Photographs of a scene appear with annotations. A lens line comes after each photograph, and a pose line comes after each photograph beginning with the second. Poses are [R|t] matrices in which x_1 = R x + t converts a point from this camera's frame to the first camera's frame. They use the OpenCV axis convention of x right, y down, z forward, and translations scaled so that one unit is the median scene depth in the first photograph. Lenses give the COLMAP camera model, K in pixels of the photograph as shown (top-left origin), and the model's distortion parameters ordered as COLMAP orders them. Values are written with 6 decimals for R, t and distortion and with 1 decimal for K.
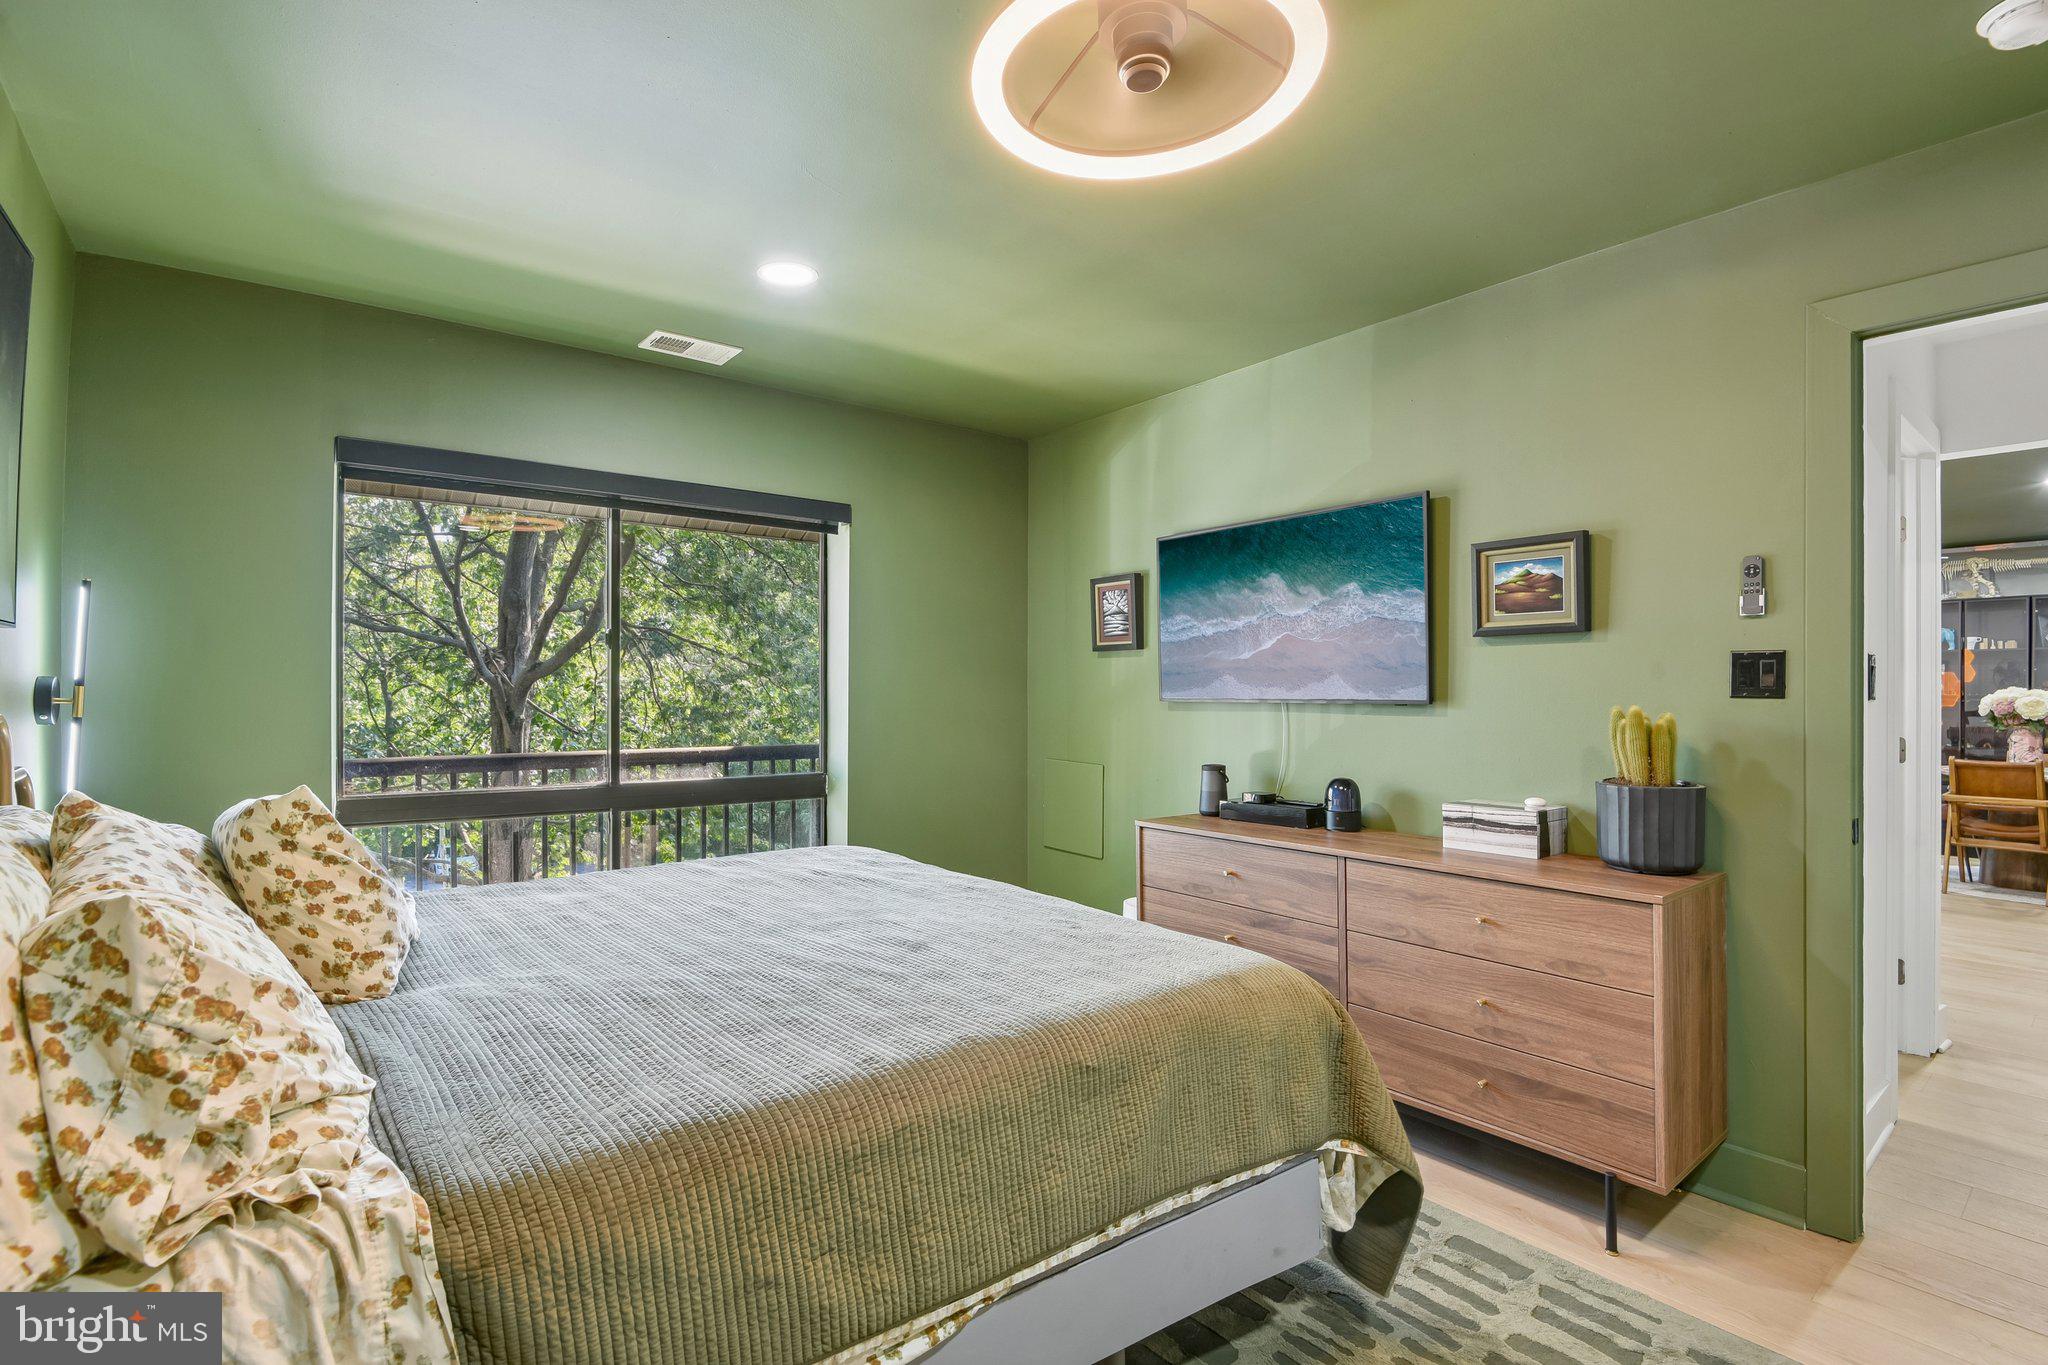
lens RADIAL K [[954.9, 0, 1009.9], [0, 954.9, 694.4], [0, 0, 1]] dist [-0.016716, -0.000521]
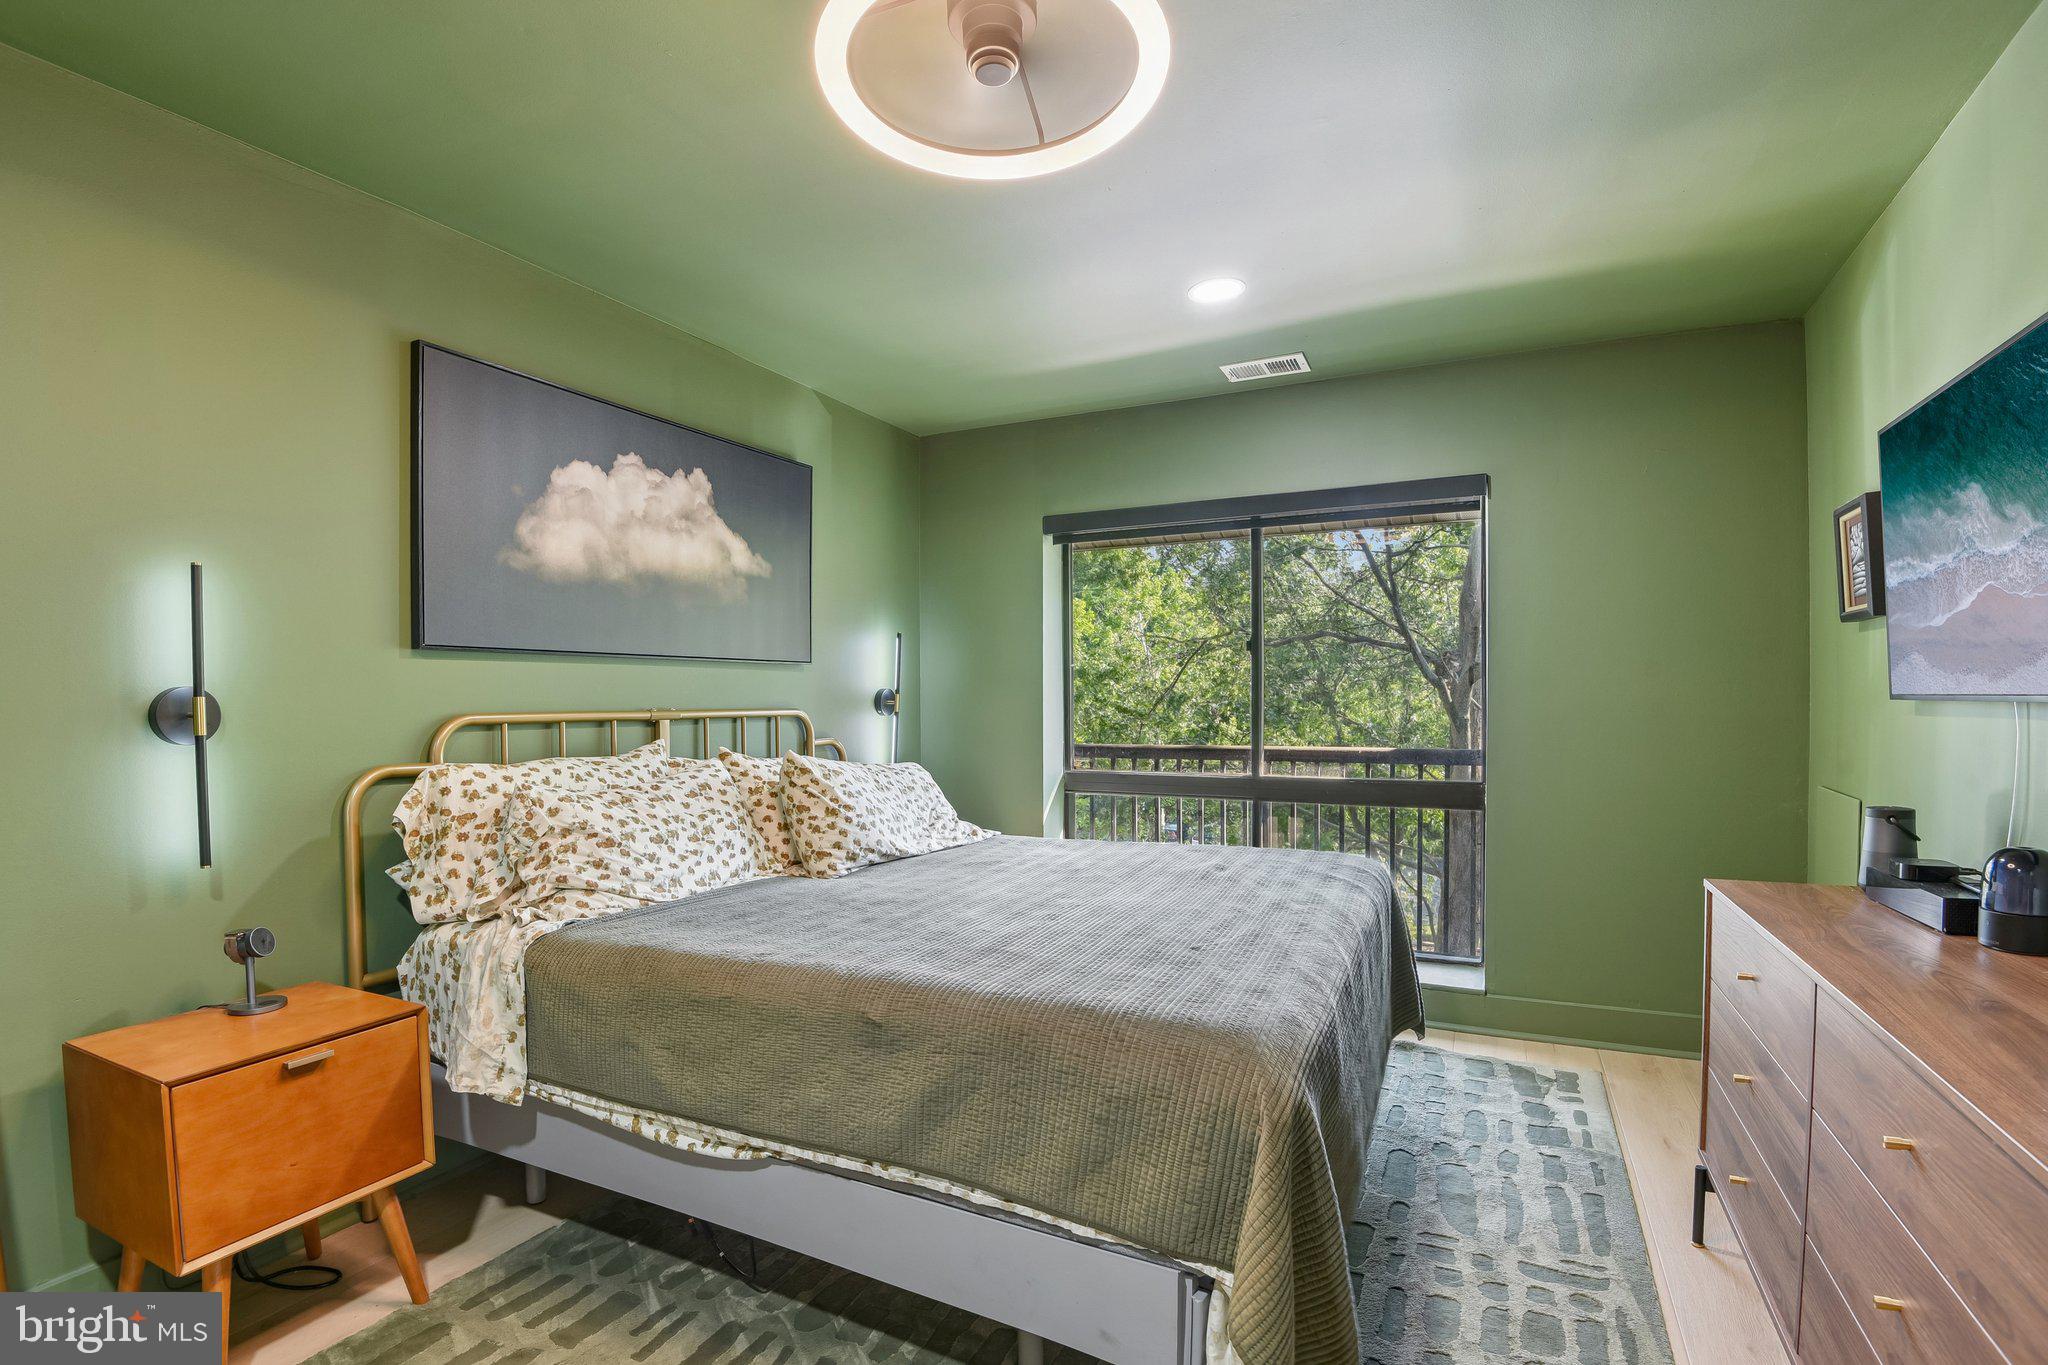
lens RADIAL K [[954.9, 0, 1009.9], [0, 954.9, 694.4], [0, 0, 1]] dist [-0.016716, -0.000521]
pose [[0.461093, -0.007366, -0.887321, 0.701537], [0.008719, 0.999955, -0.003771, 0.000698], [0.887309, -0.005998, 0.461137, 0.362586]]
